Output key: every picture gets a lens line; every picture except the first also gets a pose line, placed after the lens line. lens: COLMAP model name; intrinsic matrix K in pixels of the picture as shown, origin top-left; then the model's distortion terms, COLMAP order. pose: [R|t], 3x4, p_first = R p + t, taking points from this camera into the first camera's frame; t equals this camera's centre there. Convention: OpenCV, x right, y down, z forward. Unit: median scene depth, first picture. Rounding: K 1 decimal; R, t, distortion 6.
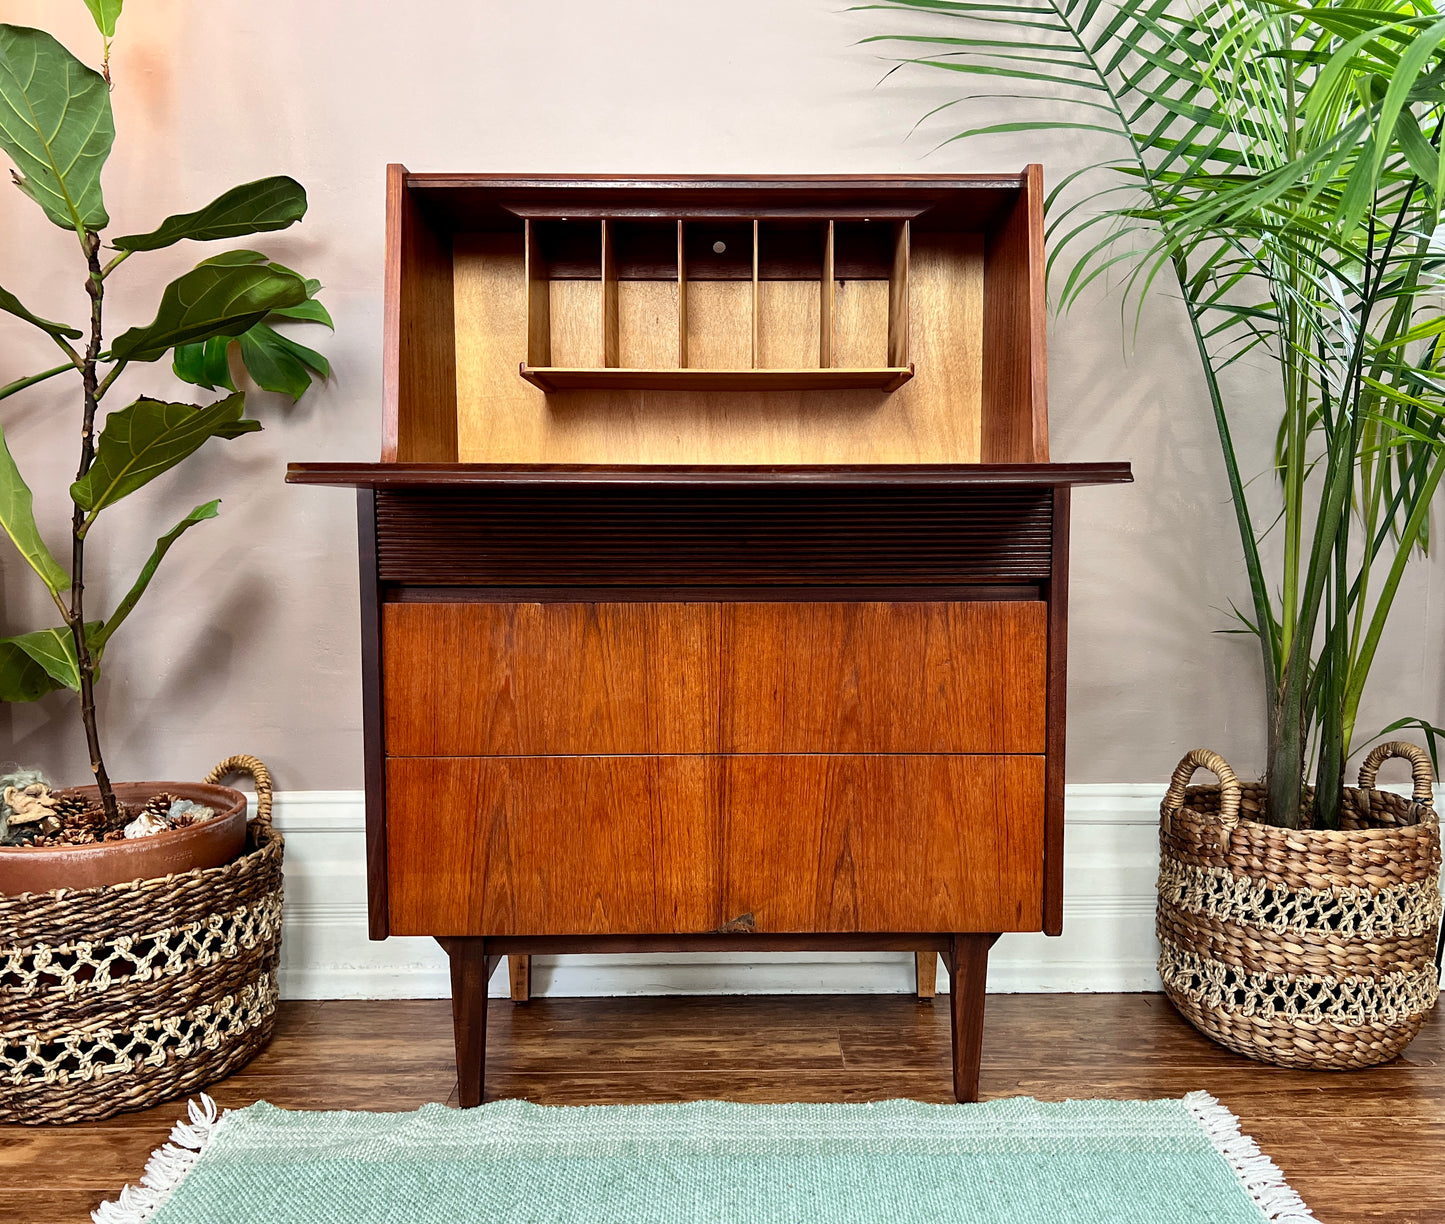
lens RADIAL K [[1262.5, 0, 751.8], [0, 1262.5, 613.8], [0, 0, 1]] dist [0.037303, -0.039671]
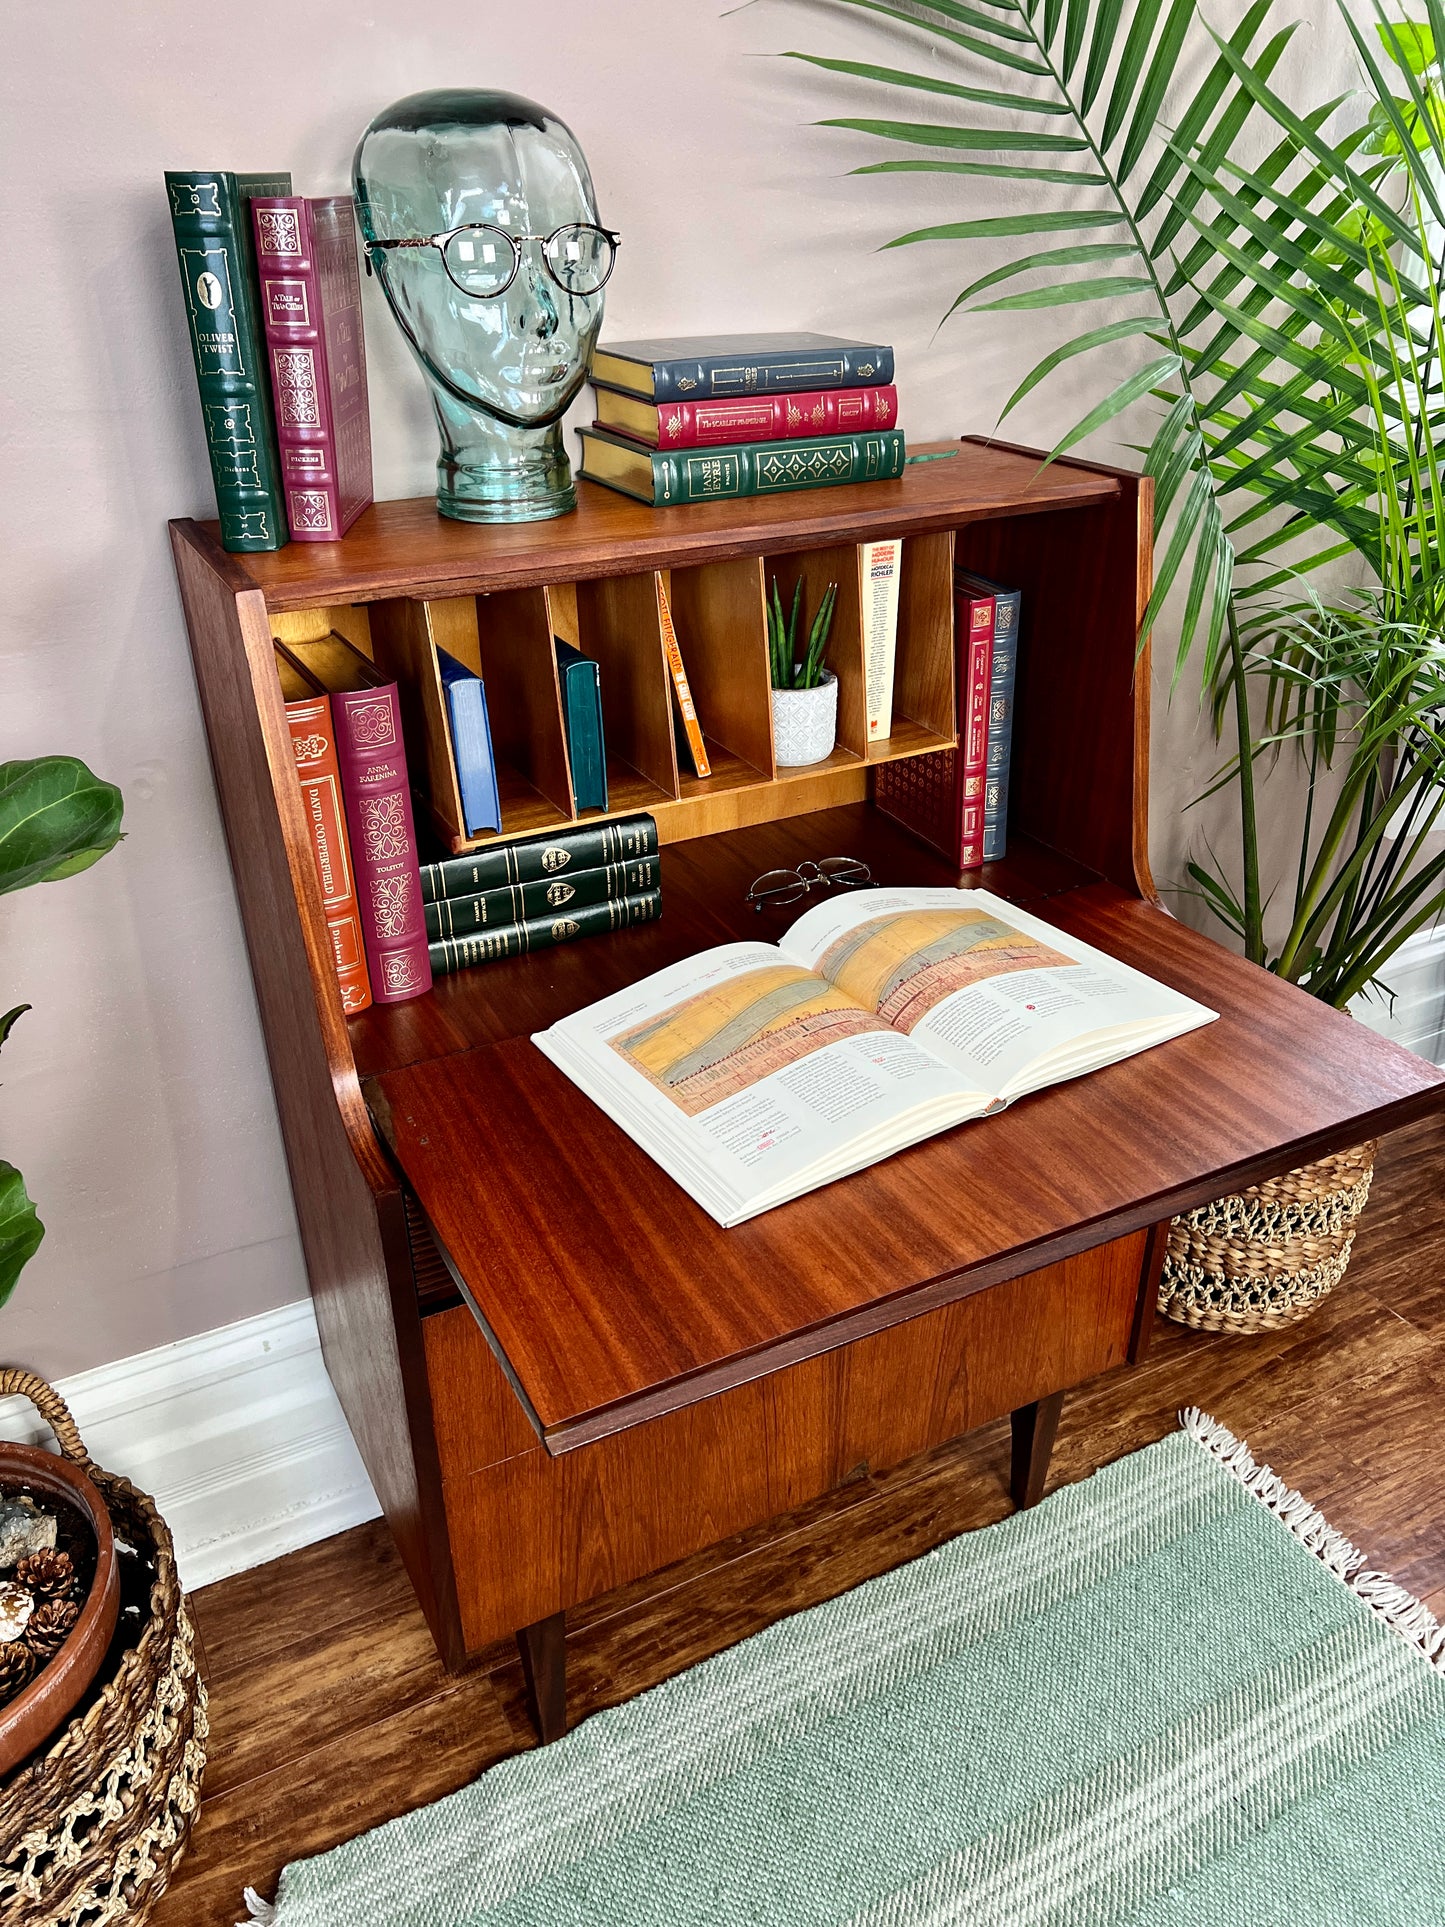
lens RADIAL K [[1470.0, 0, 724.4], [0, 1470.0, 959.6], [0, 0, 1]] dist [0.029521, -0.030426]
pose [[0.889838, -0.223164, 0.397978, -0.396959], [0.044521, 0.910533, 0.411032, -0.473306], [-0.454100, -0.348033, 0.820162, 0.334548]]
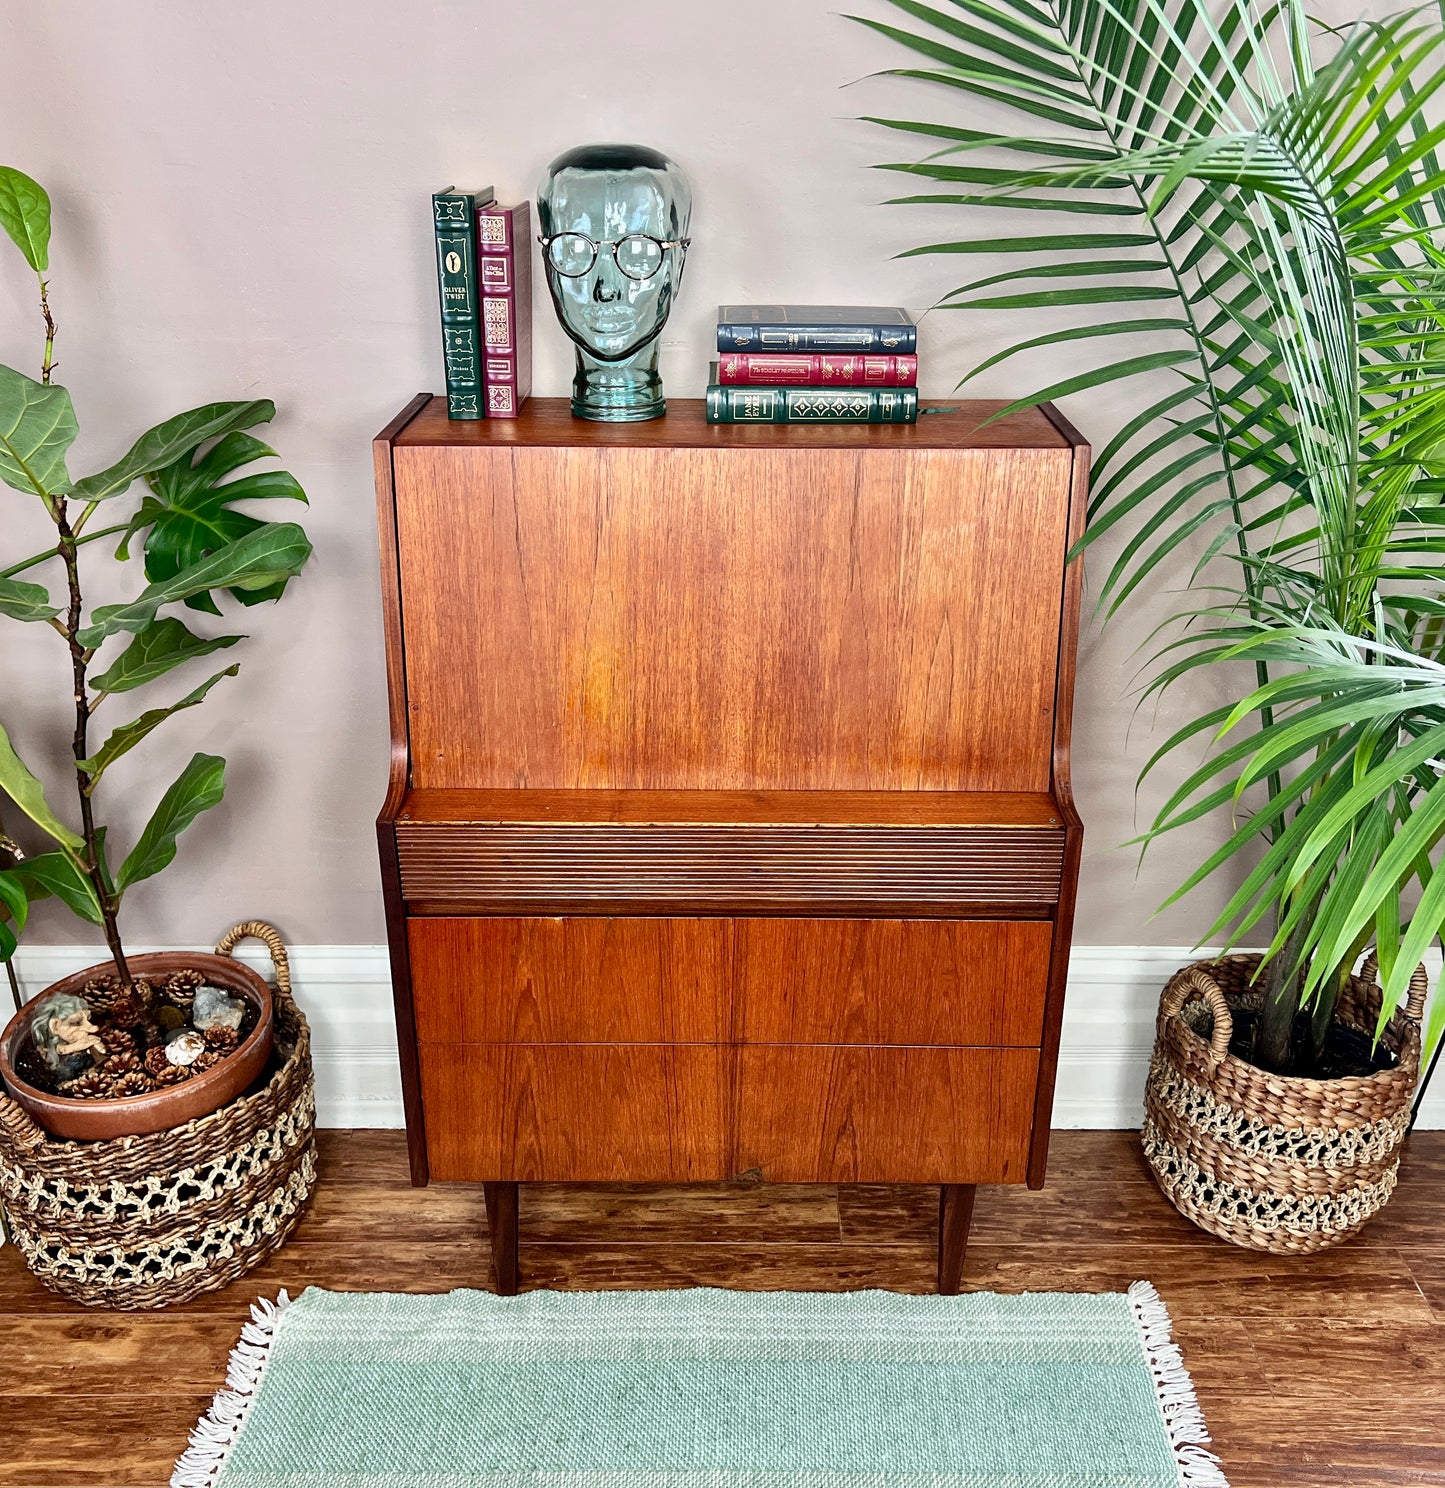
lens RADIAL K [[1530.6, 0, 734.6], [0, 1530.6, 761.1], [0, 0, 1]] dist [0.025078, 0.000000]
pose [[0.999879, 0.013370, -0.007955, -0.015466], [-0.009784, 0.937953, 0.346625, -0.535610], [0.012095, -0.346505, 0.937970, -0.115059]]
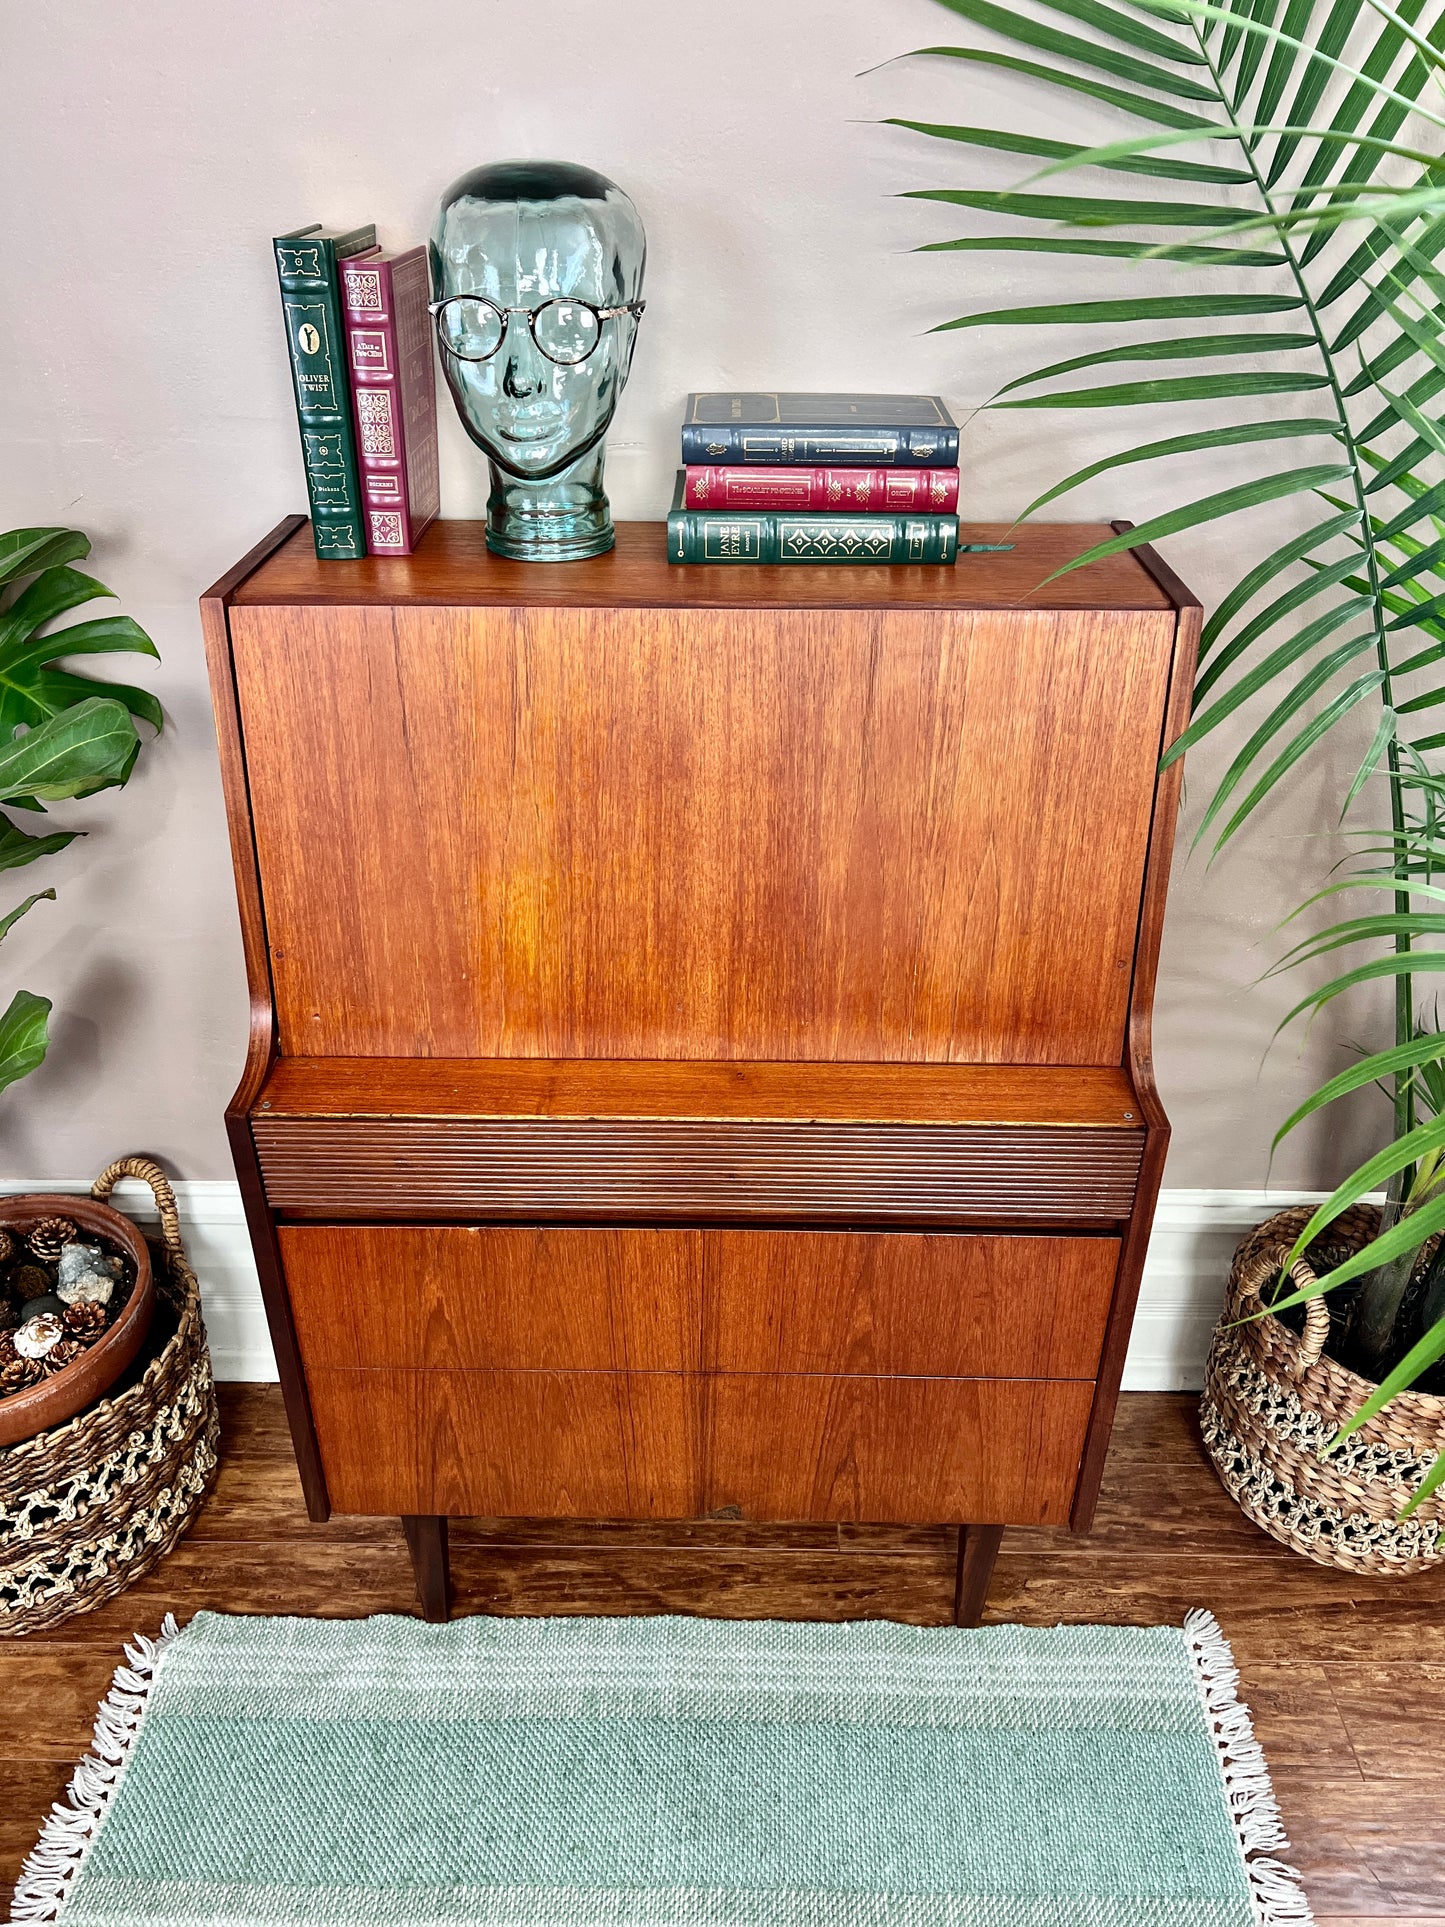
lens RADIAL K [[1470.0, 0, 722.2], [0, 1470.0, 976.4], [0, 0, 1]] dist [0.029521, -0.030426]
pose [[0.999566, 0.019940, -0.021677, 0.003540], [-0.008045, 0.892823, 0.450337, -0.537675], [0.028333, -0.449967, 0.892596, 0.244645]]
